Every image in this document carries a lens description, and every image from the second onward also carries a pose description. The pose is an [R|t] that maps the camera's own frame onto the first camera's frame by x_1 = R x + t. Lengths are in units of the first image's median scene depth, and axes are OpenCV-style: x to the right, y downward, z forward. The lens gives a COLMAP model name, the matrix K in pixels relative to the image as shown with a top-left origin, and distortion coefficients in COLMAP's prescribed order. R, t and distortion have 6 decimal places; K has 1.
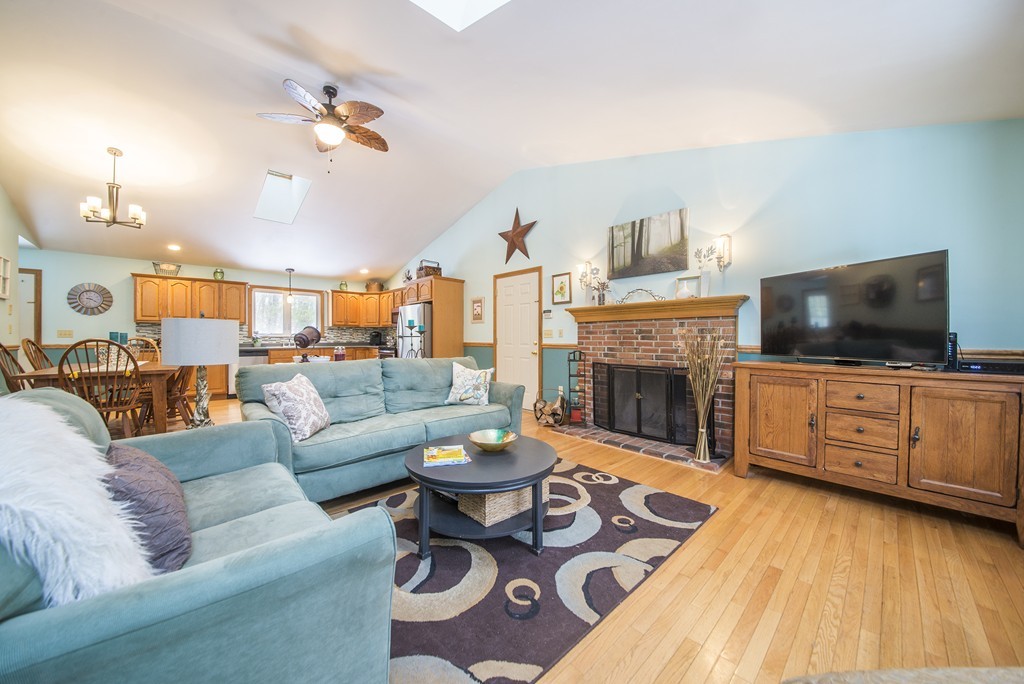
lens RADIAL K [[356.4, 0, 512.0], [0, 356.4, 342.0], [0, 0, 1]] dist [0.000680, -0.009075]
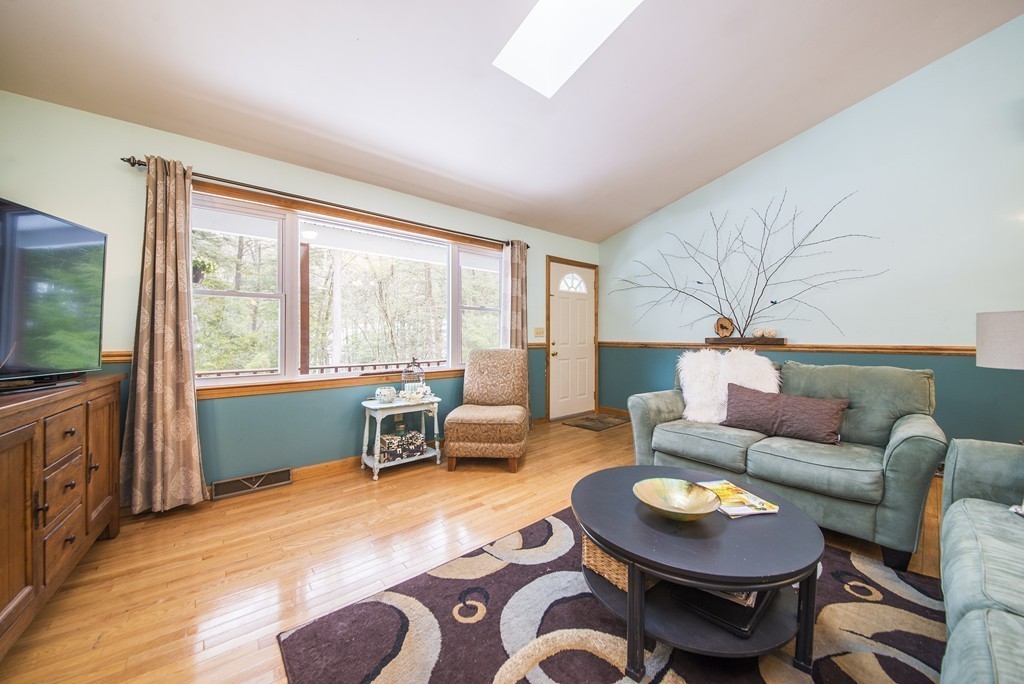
lens RADIAL K [[356.4, 0, 512.0], [0, 356.4, 342.0], [0, 0, 1]] dist [0.000680, -0.009075]
pose [[-0.997942, 0.003642, 0.064021, 0.096805], [0.005189, 0.999698, 0.024013, -0.007554], [-0.063915, 0.024296, -0.997660, 0.840544]]
